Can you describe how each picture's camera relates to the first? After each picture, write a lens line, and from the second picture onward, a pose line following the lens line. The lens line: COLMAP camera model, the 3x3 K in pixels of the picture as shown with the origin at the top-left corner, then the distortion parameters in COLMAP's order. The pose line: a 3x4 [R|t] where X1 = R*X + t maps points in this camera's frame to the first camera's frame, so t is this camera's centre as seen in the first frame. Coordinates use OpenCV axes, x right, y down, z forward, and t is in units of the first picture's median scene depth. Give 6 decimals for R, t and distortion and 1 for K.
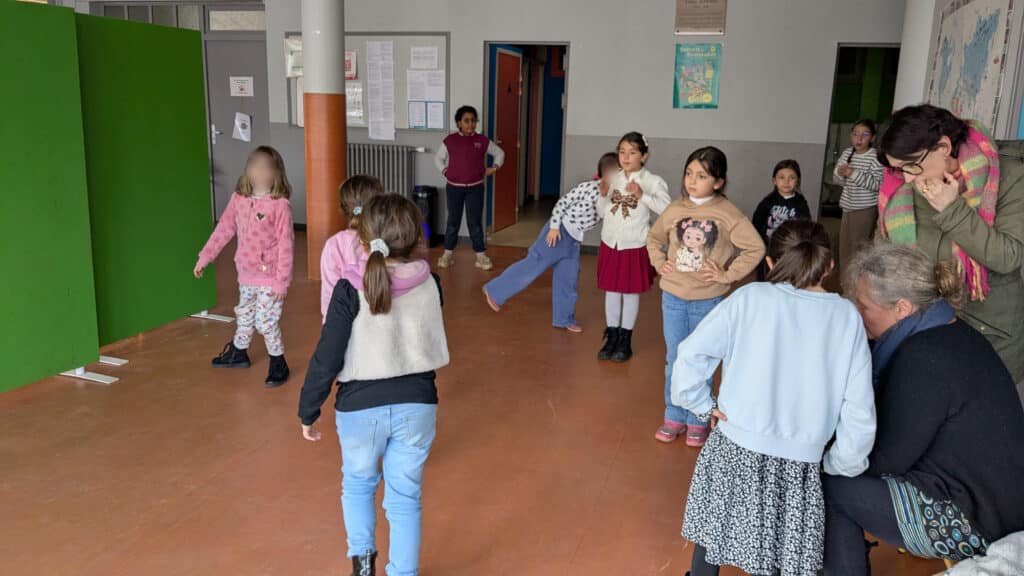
lens RADIAL K [[799.8, 0, 509.4], [0, 799.8, 288.6], [0, 0, 1]] dist [0.010432, -0.004378]
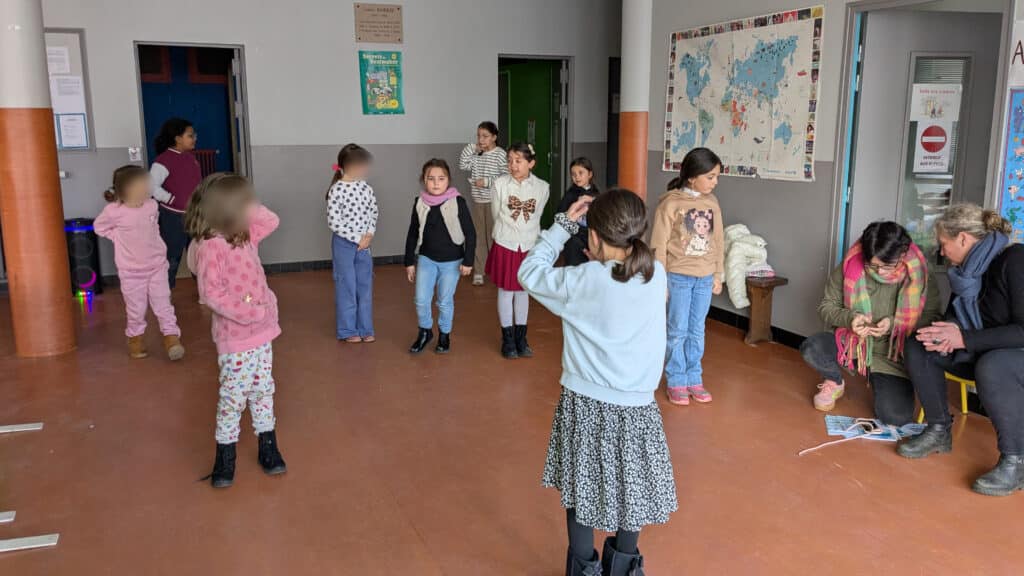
lens RADIAL K [[799.8, 0, 515.5], [0, 799.8, 281.7], [0, 0, 1]] dist [0.010432, -0.004378]
pose [[0.759979, -0.160308, 0.629868, -0.482087], [0.165283, 0.984914, 0.051246, -0.057651], [-0.628581, 0.065160, 0.775010, 0.171074]]
